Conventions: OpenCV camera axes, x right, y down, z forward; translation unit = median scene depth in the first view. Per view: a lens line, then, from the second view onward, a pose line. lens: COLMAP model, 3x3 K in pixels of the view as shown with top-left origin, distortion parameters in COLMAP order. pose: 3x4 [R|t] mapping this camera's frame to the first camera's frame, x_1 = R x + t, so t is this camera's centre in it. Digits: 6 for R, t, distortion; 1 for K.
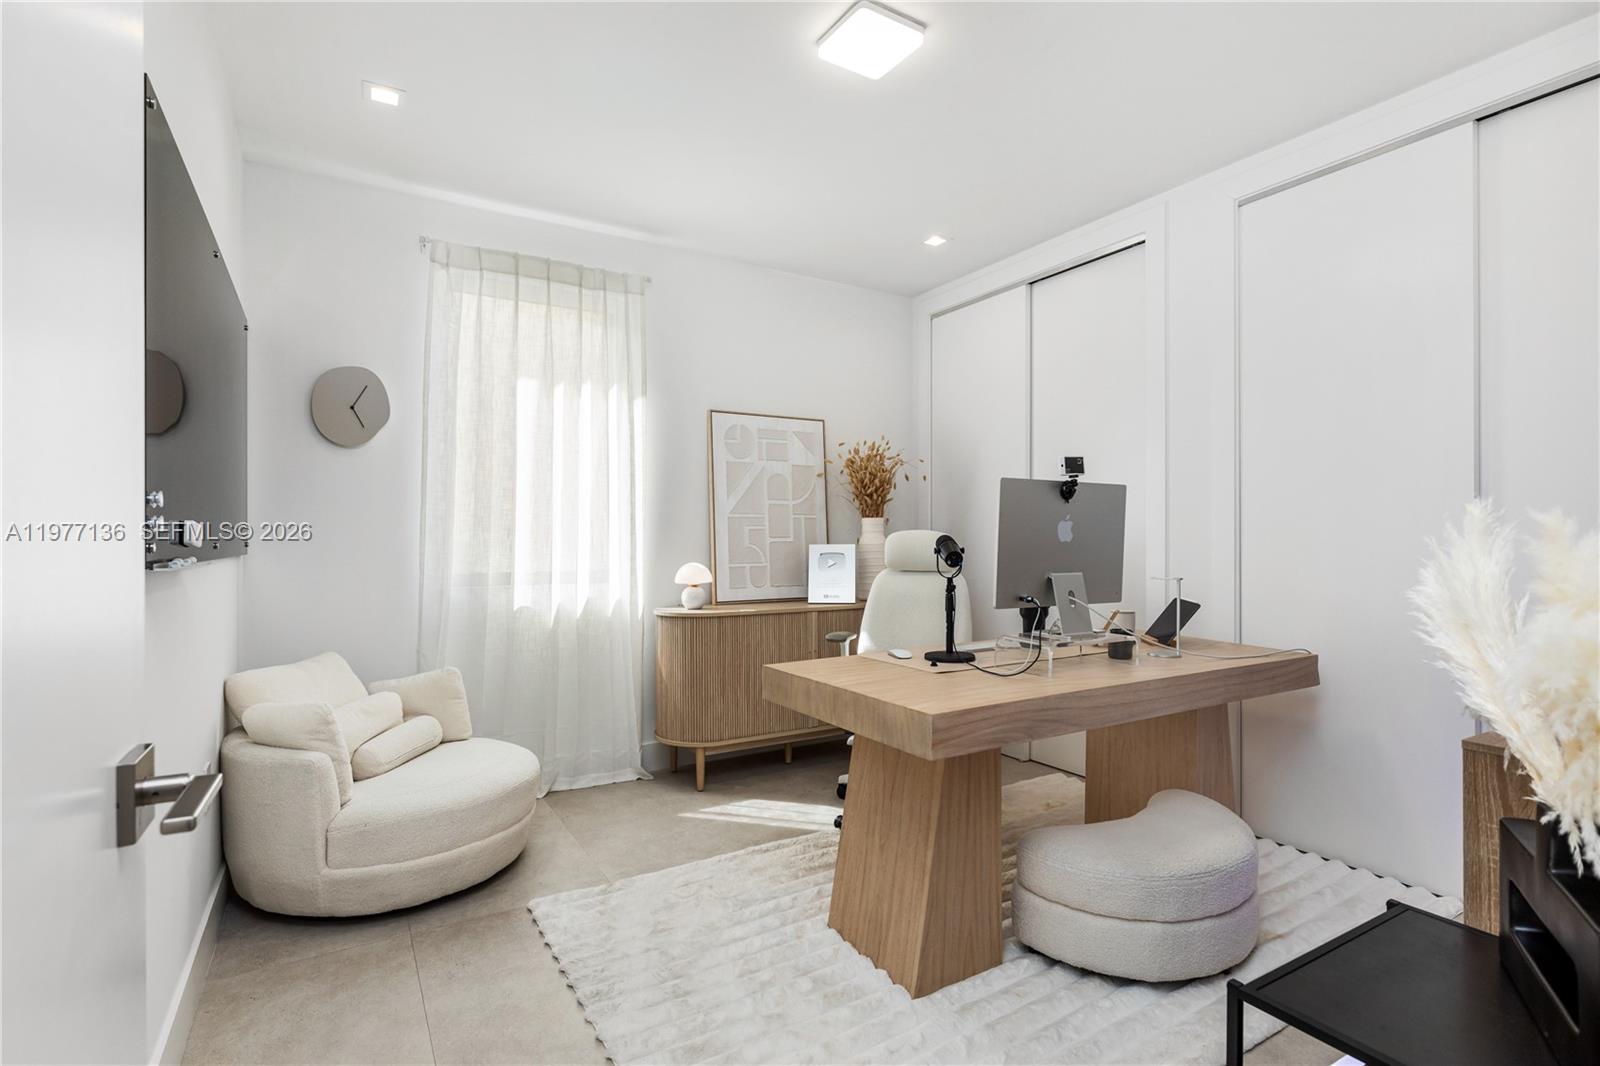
lens RADIAL K [[770.9, 0, 800.0], [0, 770.9, 533.0], [0, 0, 1]] dist [-0.000342, 0.000000]
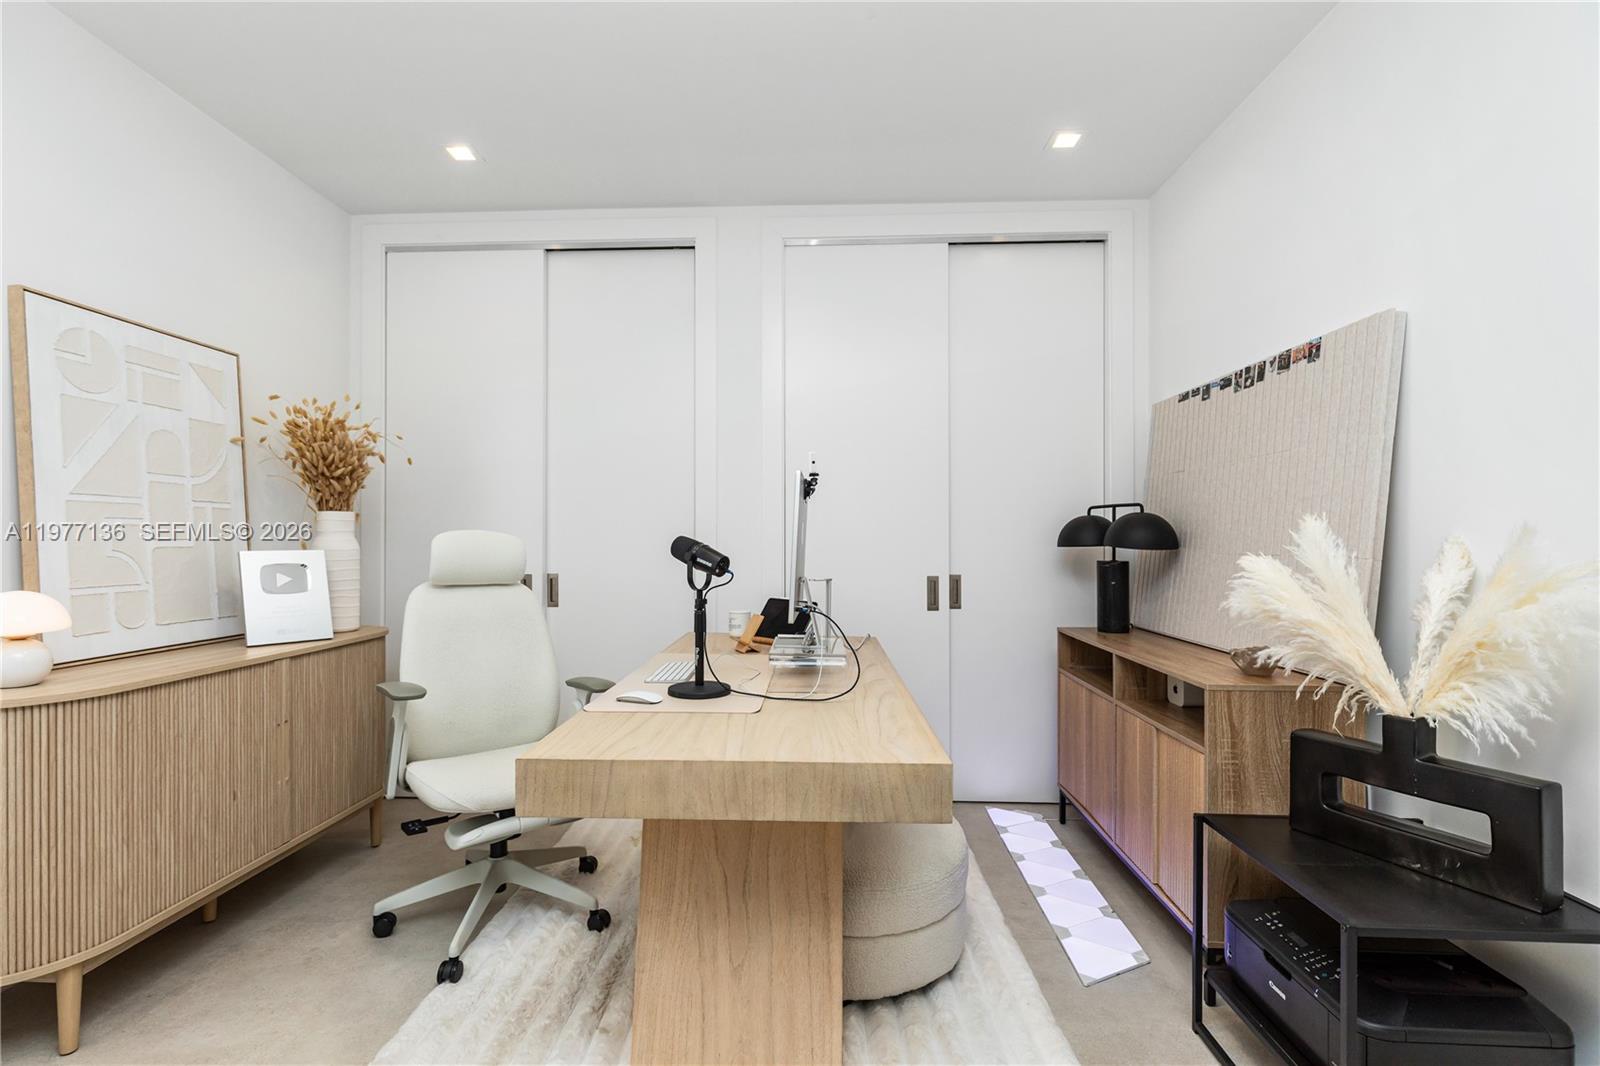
lens RADIAL K [[722.8, 0, 800.0], [0, 722.8, 533.0], [0, 0, 1]] dist [0.001747, -0.000530]
pose [[0.548473, 0.008092, 0.836129, -0.223901], [-0.003975, 0.999967, -0.007070, 0.002598], [-0.836159, 0.000555, 0.548488, 0.303236]]
